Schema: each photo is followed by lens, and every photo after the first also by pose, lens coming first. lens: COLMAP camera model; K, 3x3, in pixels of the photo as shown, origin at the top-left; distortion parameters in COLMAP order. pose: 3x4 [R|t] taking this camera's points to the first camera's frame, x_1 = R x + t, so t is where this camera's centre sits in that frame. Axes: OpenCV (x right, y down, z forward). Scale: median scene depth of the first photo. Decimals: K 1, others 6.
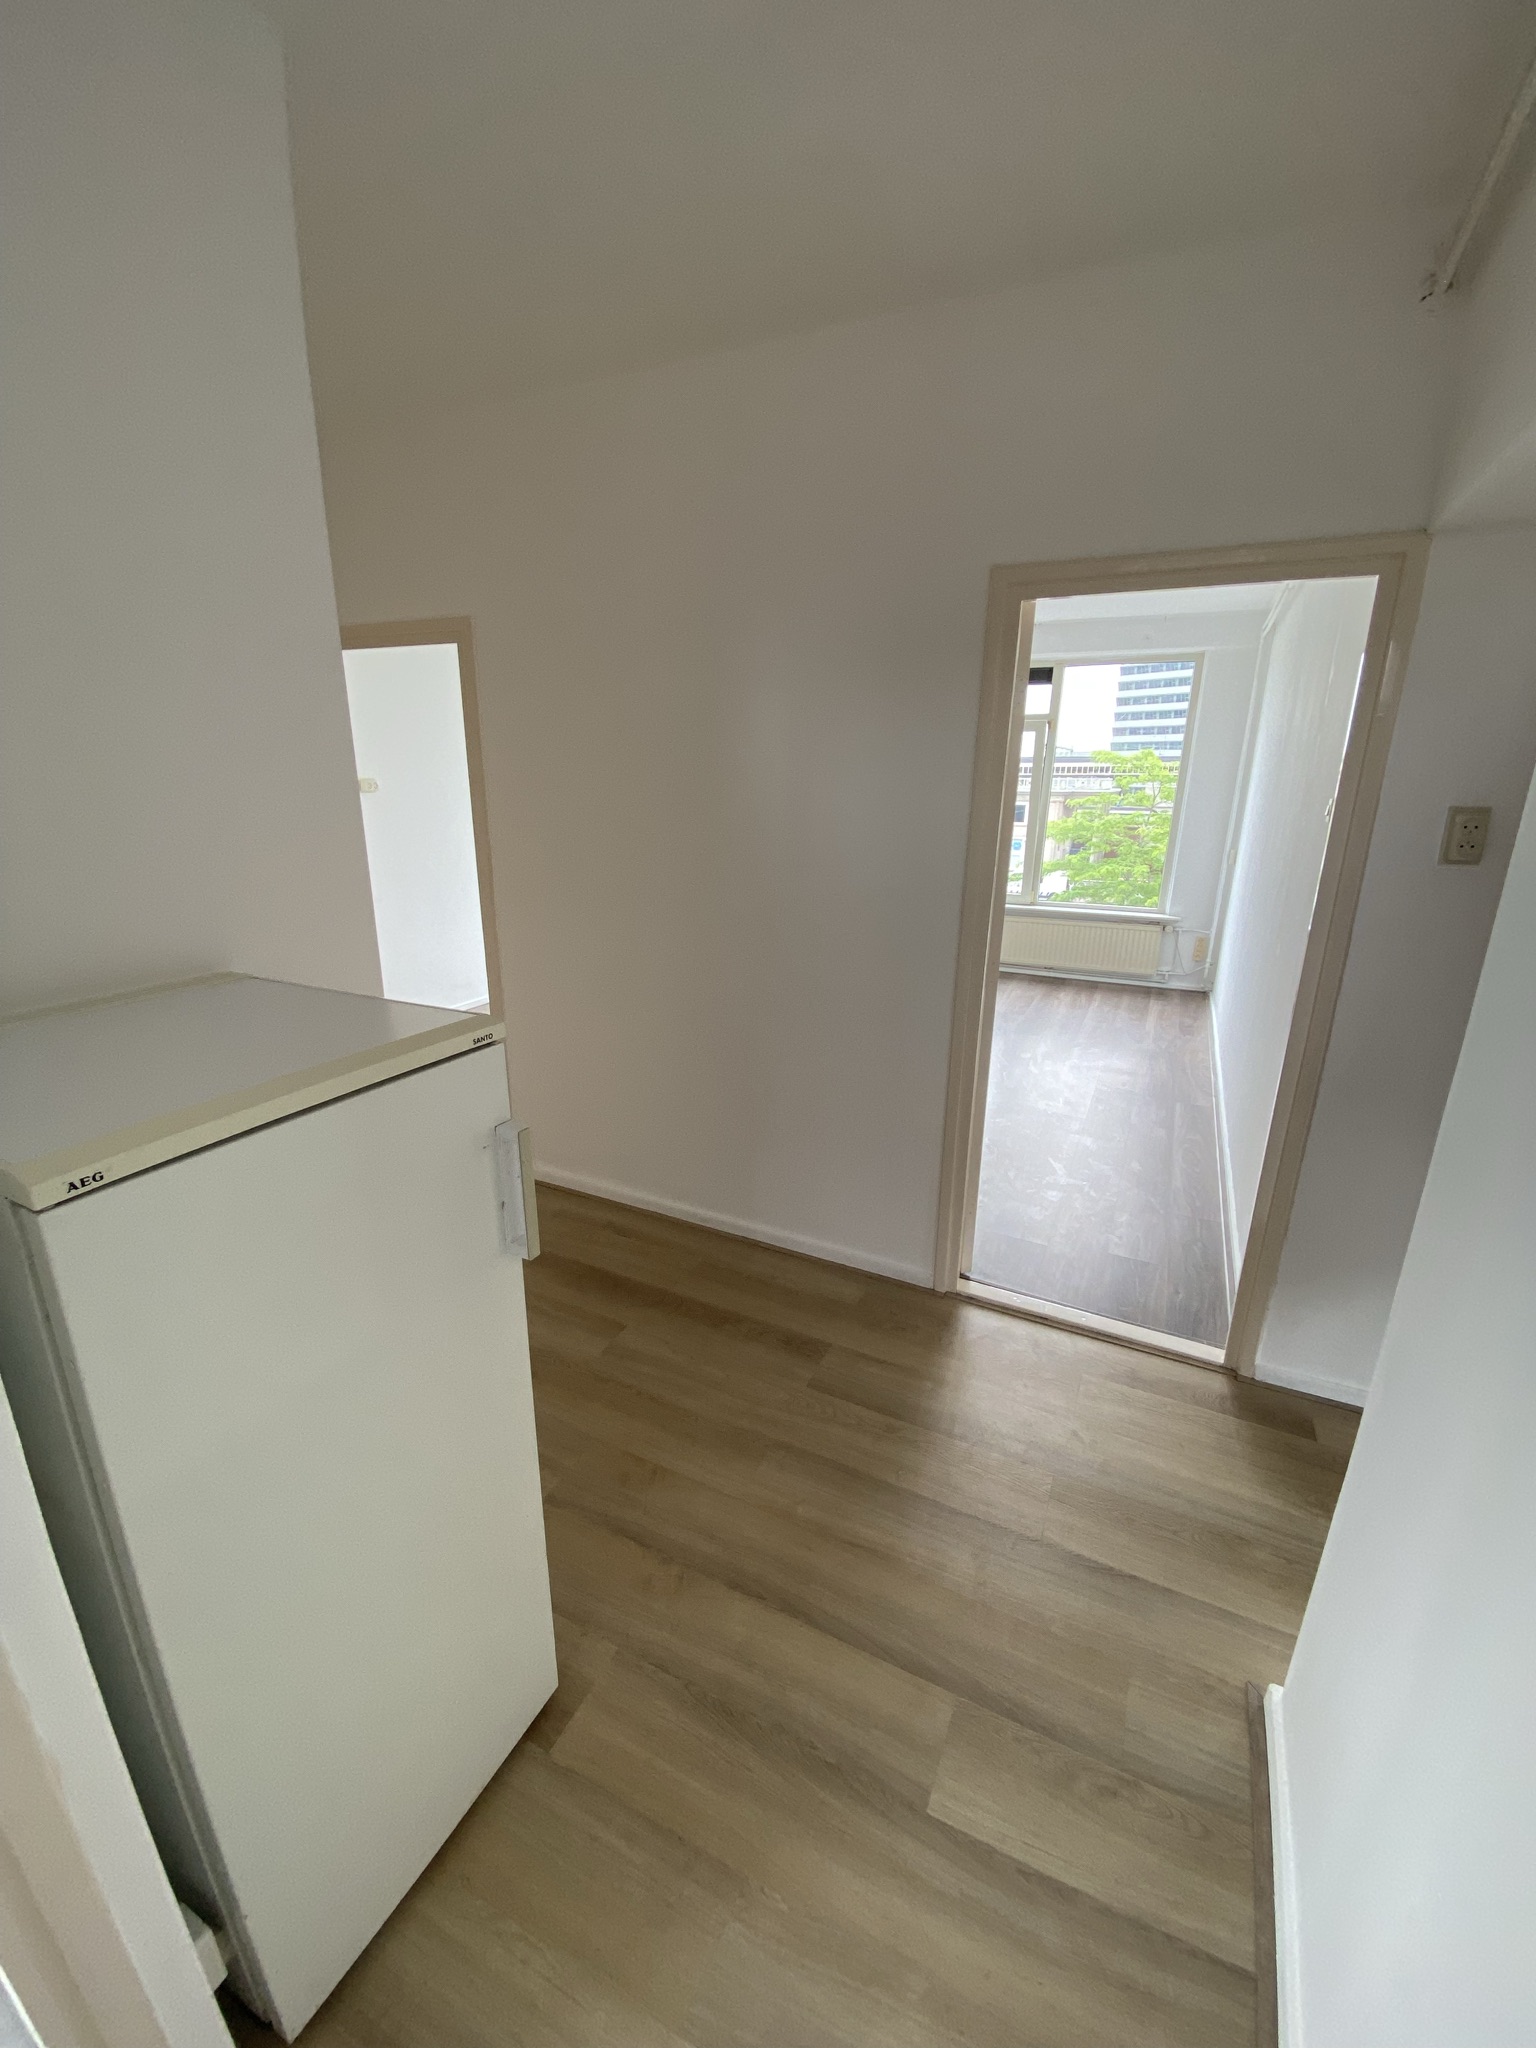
lens RADIAL K [[827.0, 0, 761.0], [0, 827.0, 1016.8], [0, 0, 1]] dist [-0.013255, -0.002026]
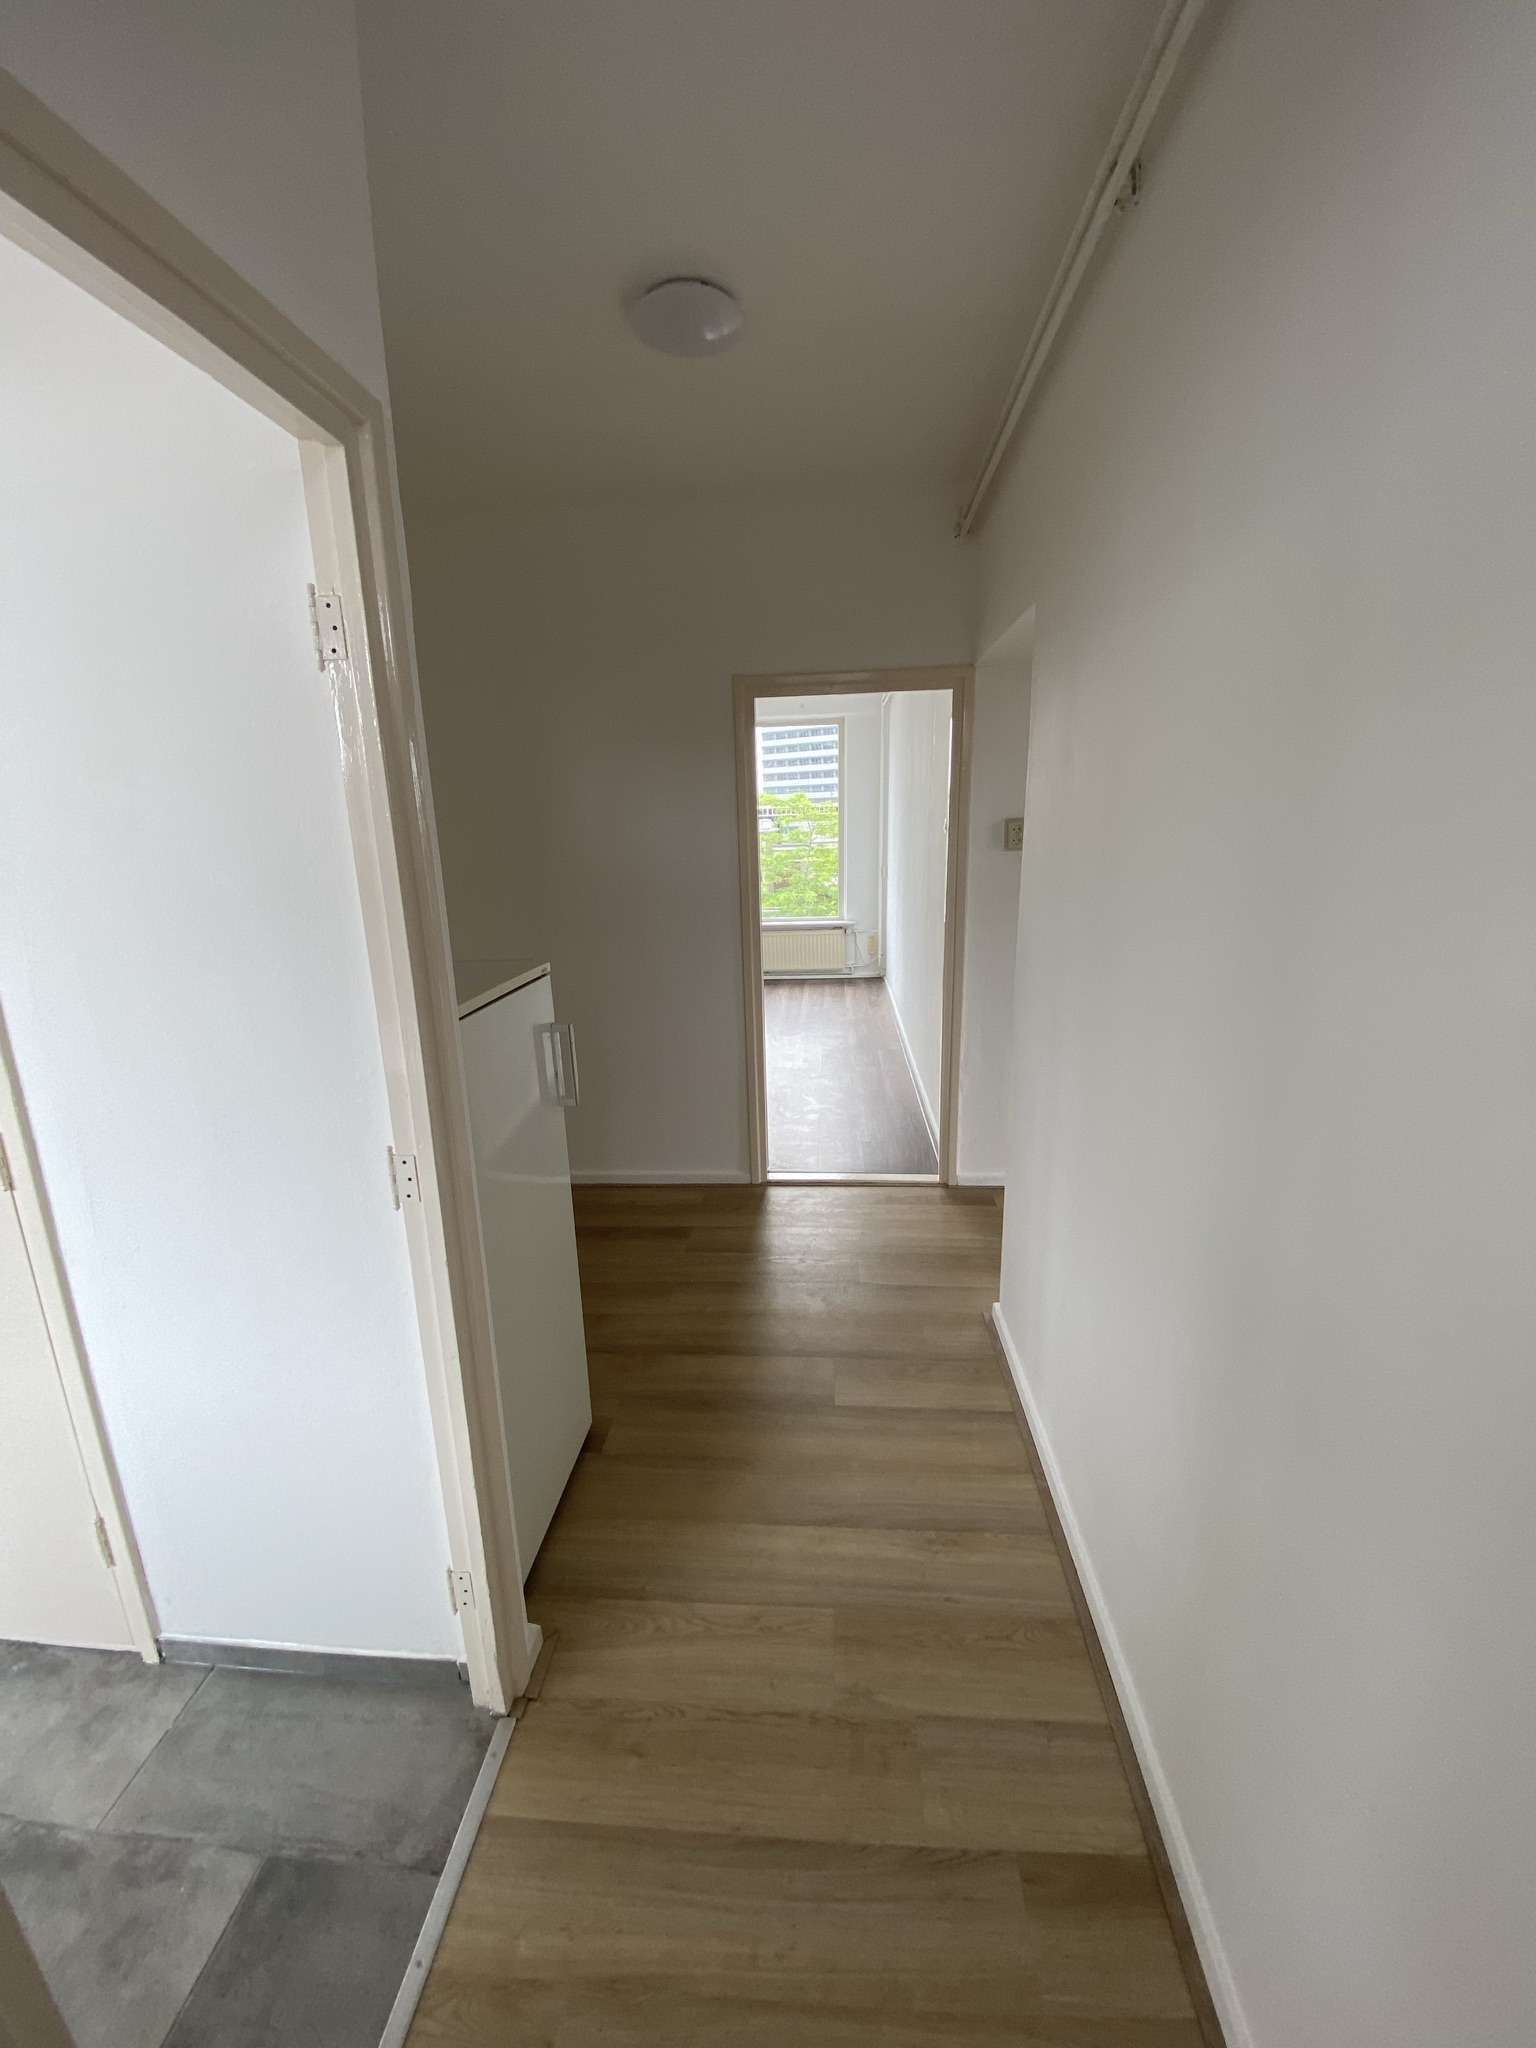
lens RADIAL K [[827.0, 0, 762.2], [0, 827.0, 1030.0], [0, 0, 1]] dist [-0.013255, -0.002026]
pose [[0.926759, -0.126759, 0.353625, -0.132657], [0.140953, 0.989909, -0.014560, 0.058857], [-0.348211, 0.063338, 0.935274, -0.181928]]
